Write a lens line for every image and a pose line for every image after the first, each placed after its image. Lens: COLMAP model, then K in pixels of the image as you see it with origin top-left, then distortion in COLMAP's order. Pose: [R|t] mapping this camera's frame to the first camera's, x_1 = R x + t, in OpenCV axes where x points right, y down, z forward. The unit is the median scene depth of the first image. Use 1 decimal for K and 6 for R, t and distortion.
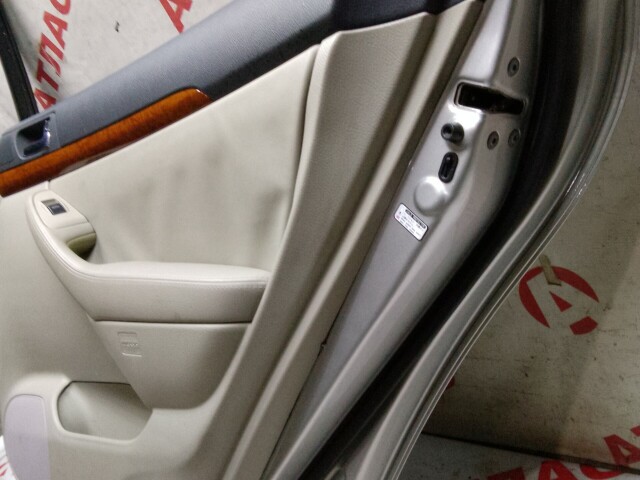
lens RADIAL K [[672.5, 0, 319.6], [0, 672.5, 238.4], [0, 0, 1]] dist [-0.006575, 0.000000]
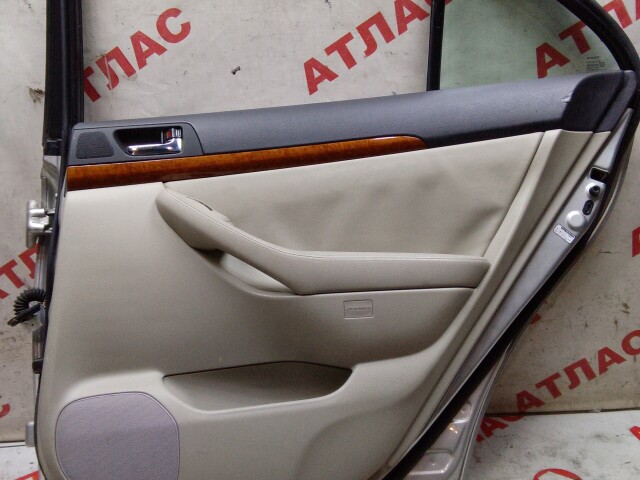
lens RADIAL K [[672.5, 0, 319.4], [0, 672.5, 242.9], [0, 0, 1]] dist [-0.006575, 0.000000]
pose [[0.714381, 0.148509, 0.683816, -1.236495], [-0.009932, 0.979273, -0.202300, 0.292966], [-0.699686, 0.137727, 0.701050, 0.119589]]
